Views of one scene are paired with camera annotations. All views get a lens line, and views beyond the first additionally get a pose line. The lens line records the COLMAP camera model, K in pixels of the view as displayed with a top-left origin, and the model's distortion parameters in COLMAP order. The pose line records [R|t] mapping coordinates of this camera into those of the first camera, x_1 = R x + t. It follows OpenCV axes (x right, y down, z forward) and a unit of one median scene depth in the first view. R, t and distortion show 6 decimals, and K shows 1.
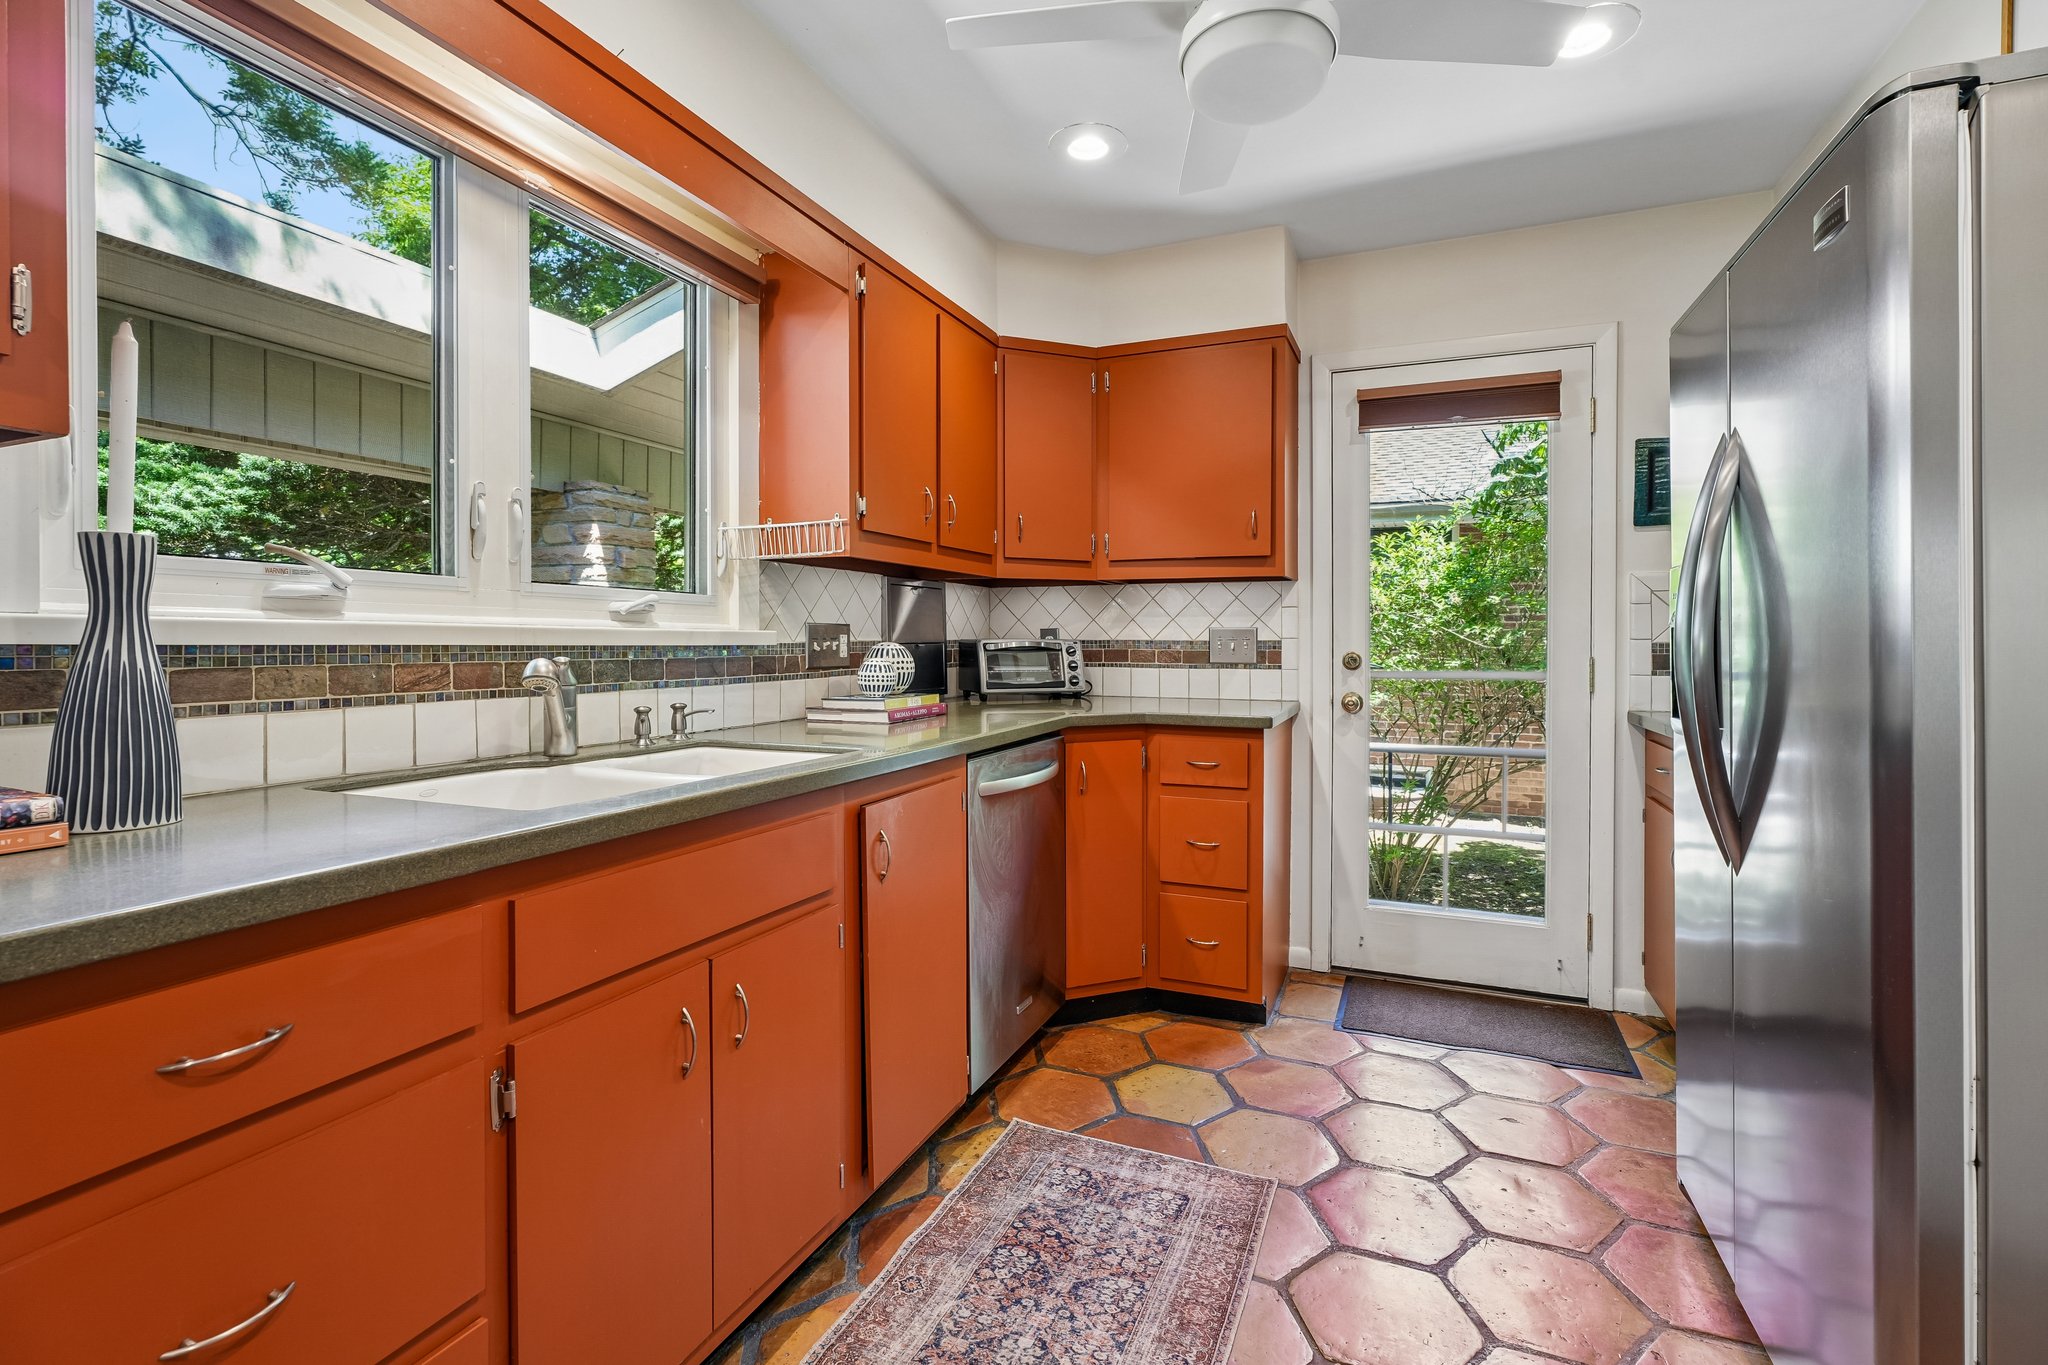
lens RADIAL K [[917.9, 0, 1025.1], [0, 917.9, 645.4], [0, 0, 1]] dist [-0.007668, 0.002324]
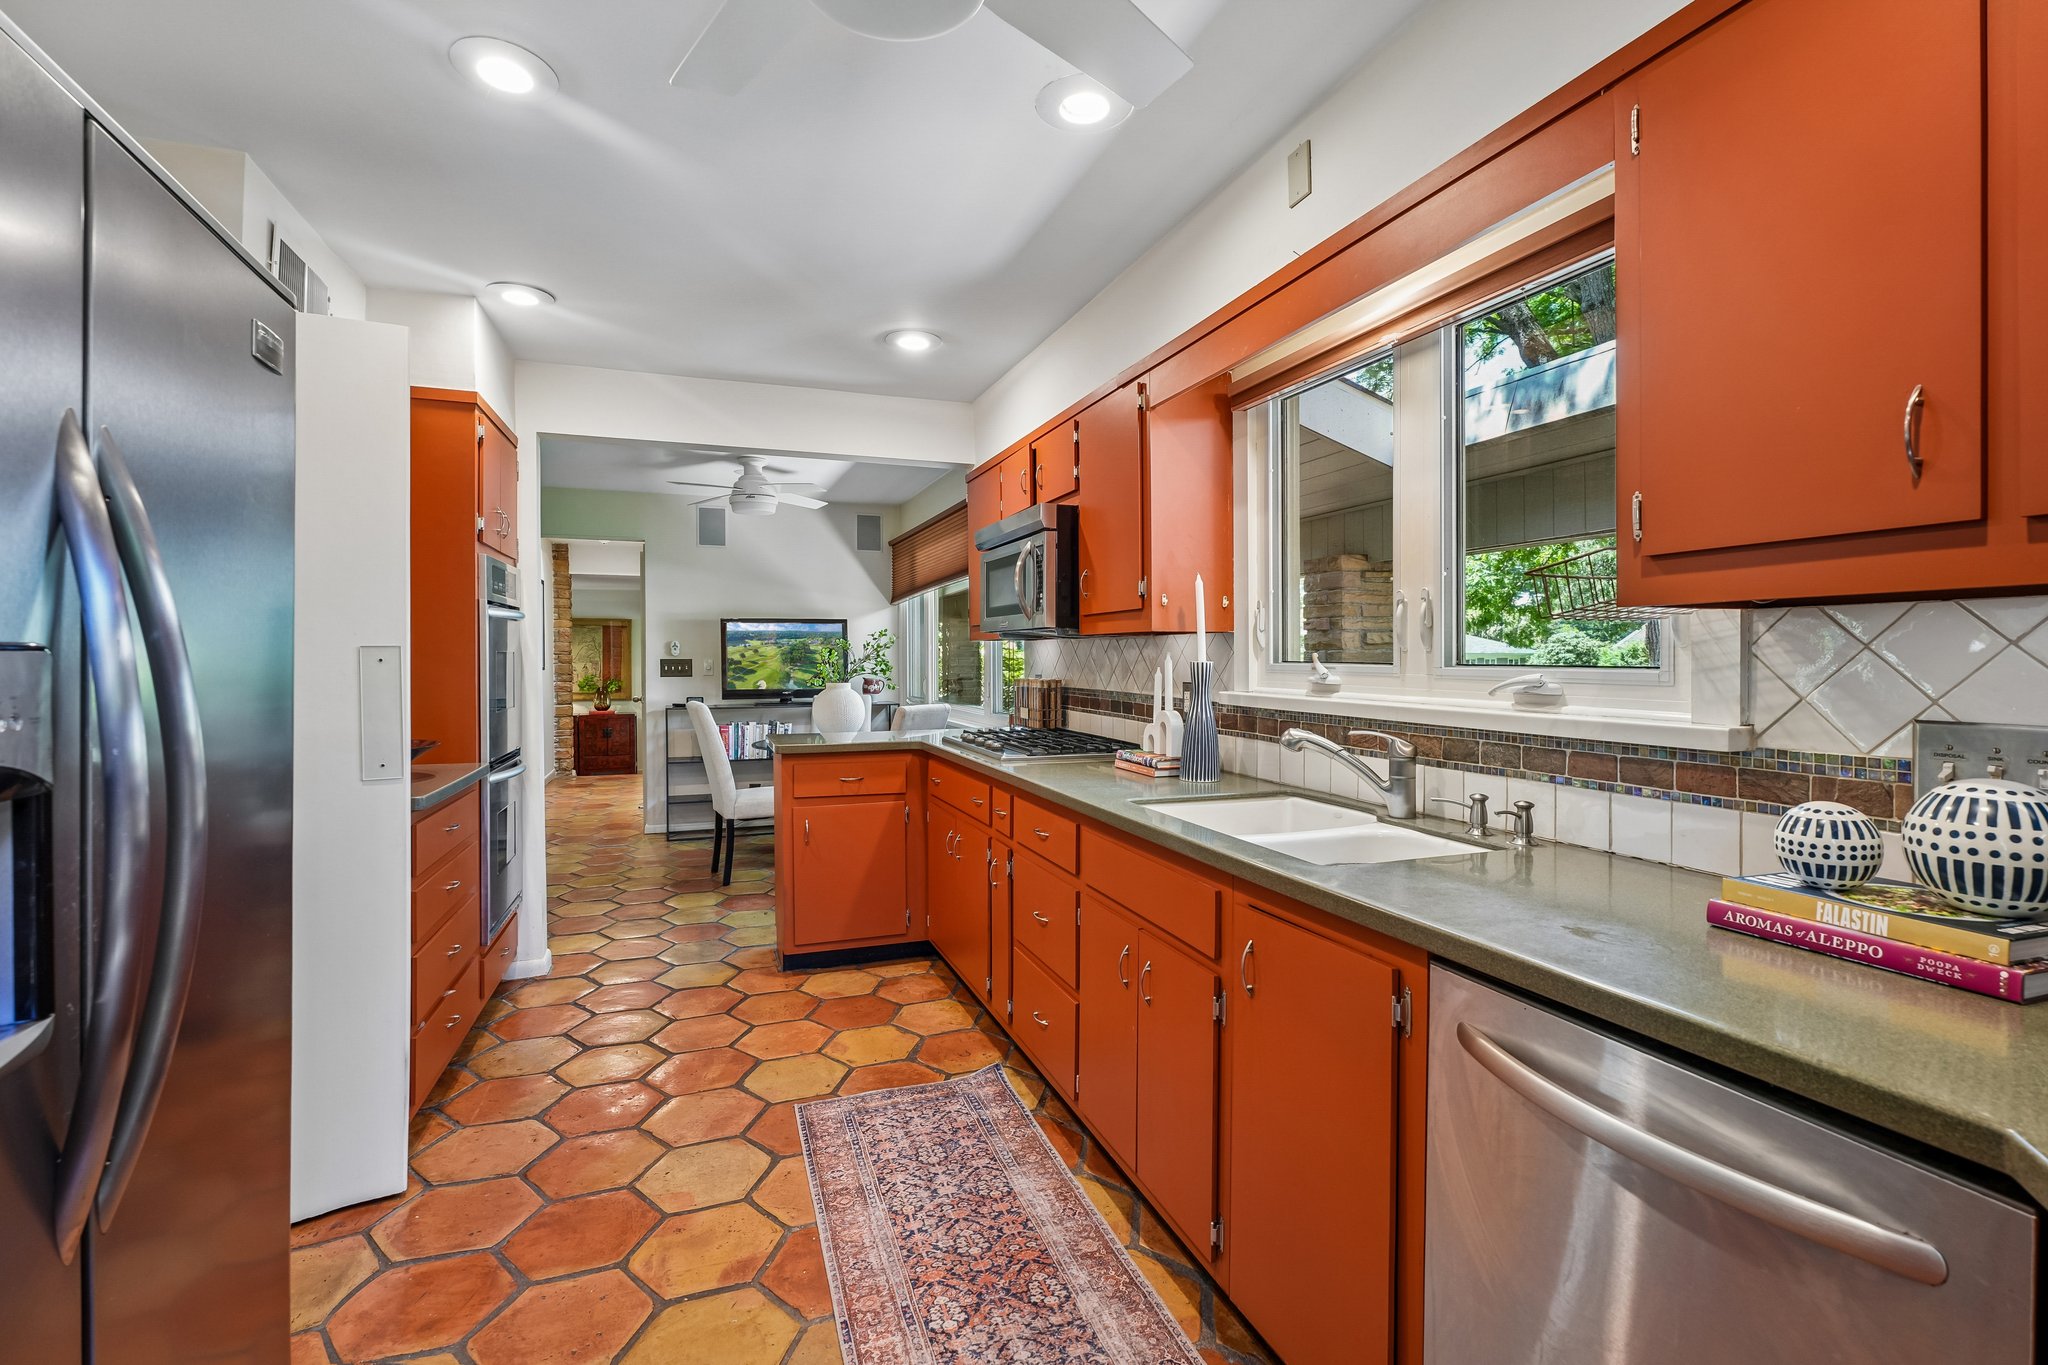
lens RADIAL K [[917.9, 0, 1022.0], [0, 917.9, 669.5], [0, 0, 1]] dist [-0.007668, 0.002324]
pose [[-0.728549, 0.005734, -0.684970, 0.413926], [-0.005897, 0.999875, 0.014643, -0.052492], [0.684969, 0.014708, -0.728424, 0.979309]]
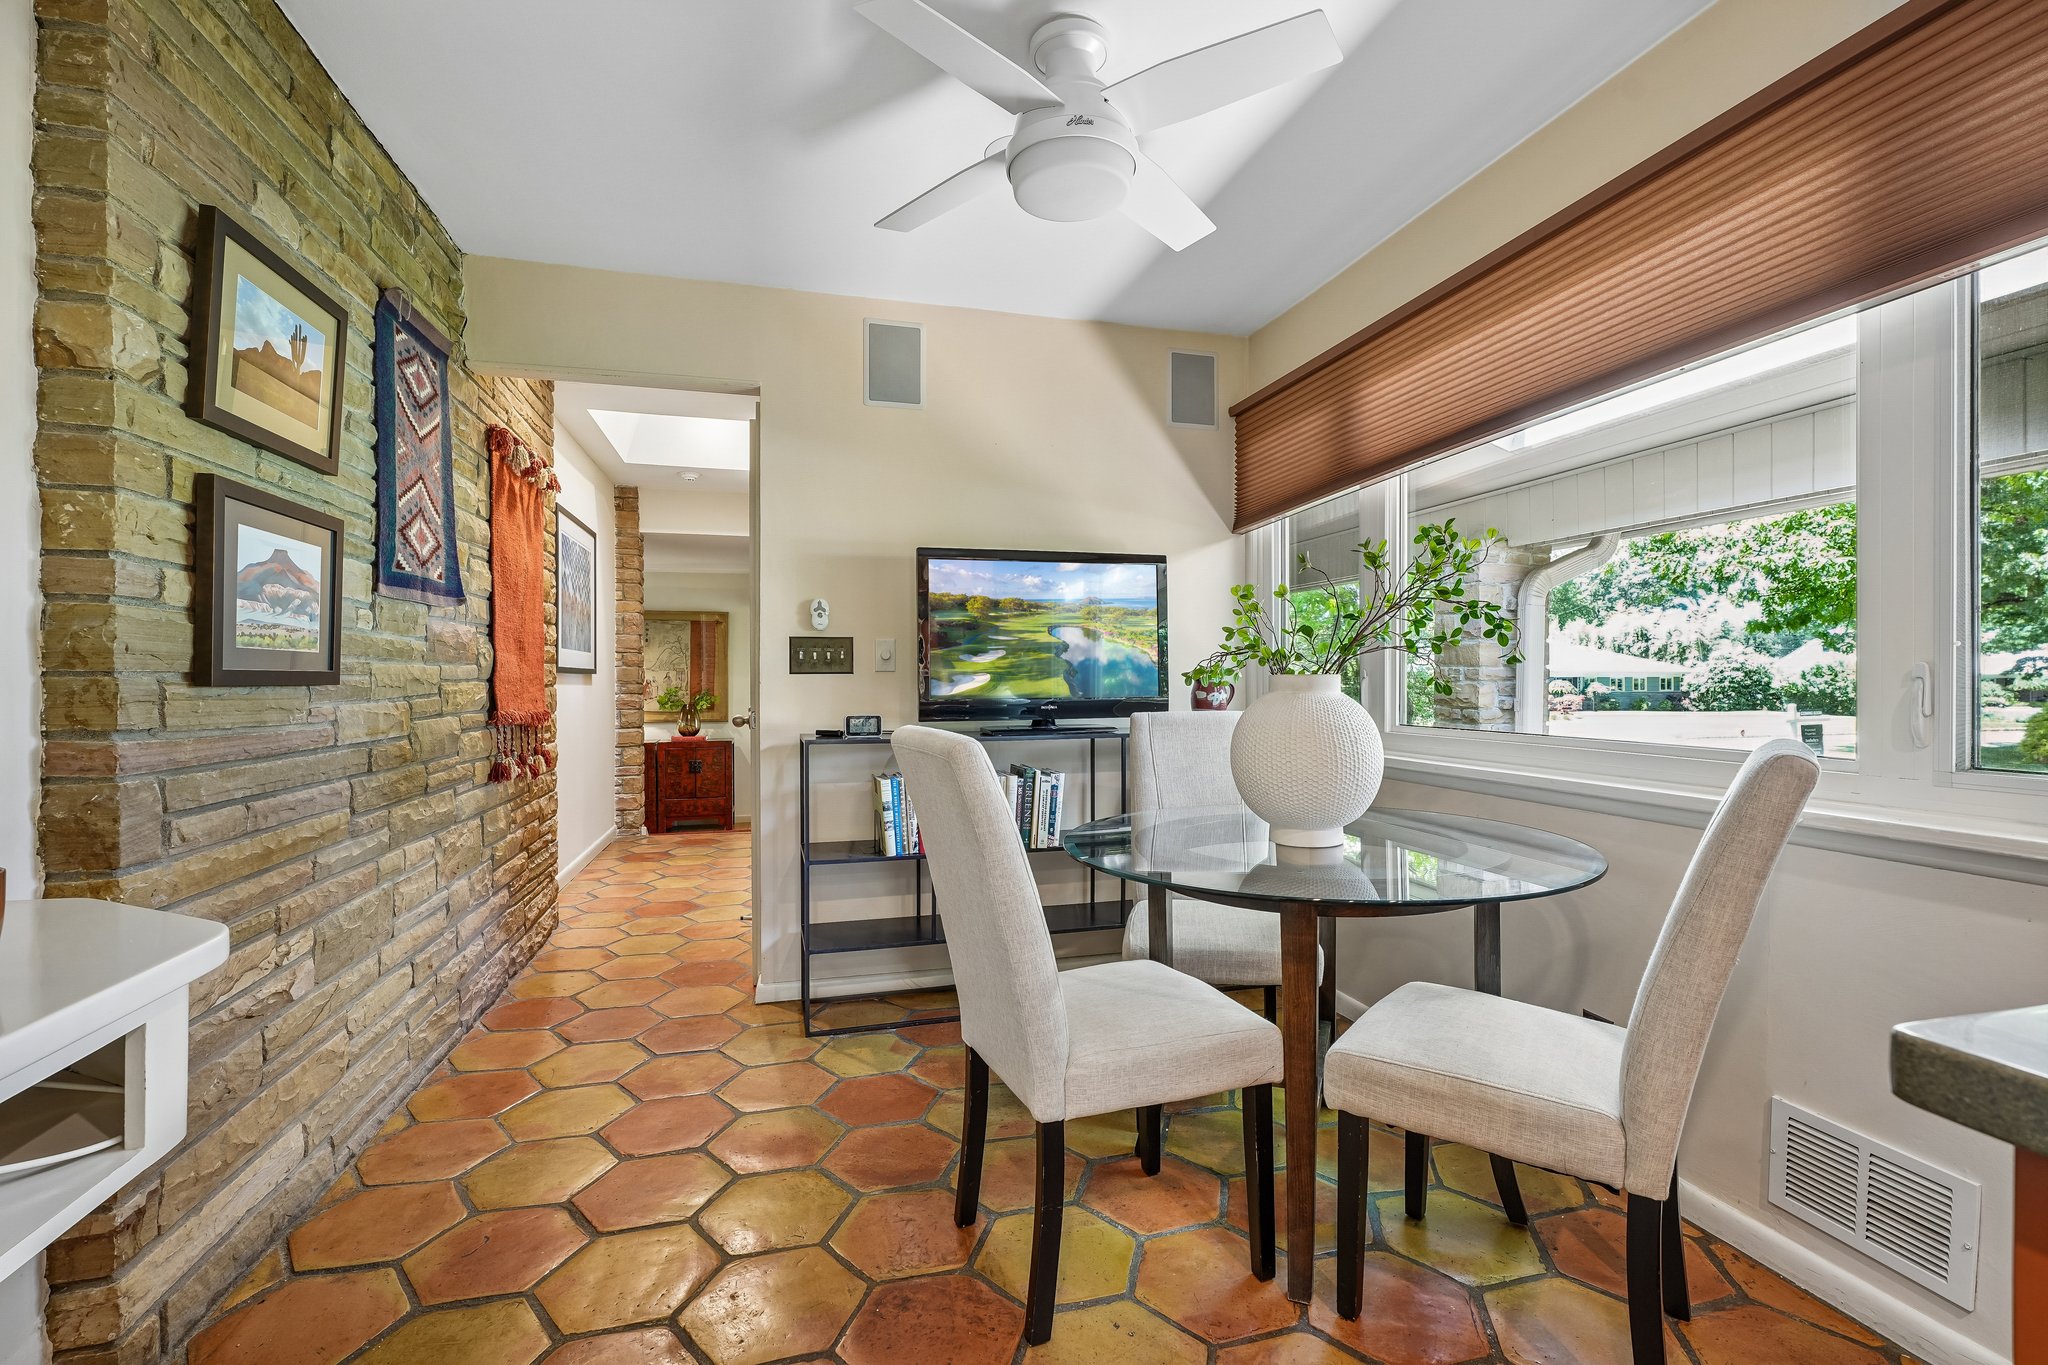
lens RADIAL K [[917.9, 0, 1029.8], [0, 917.9, 674.0], [0, 0, 1]] dist [-0.007668, 0.002324]
pose [[-0.782866, -0.005963, -0.622162, 0.403246], [-0.004338, 0.999982, -0.004124, -0.051044], [0.622175, -0.000530, -0.782878, 0.949805]]
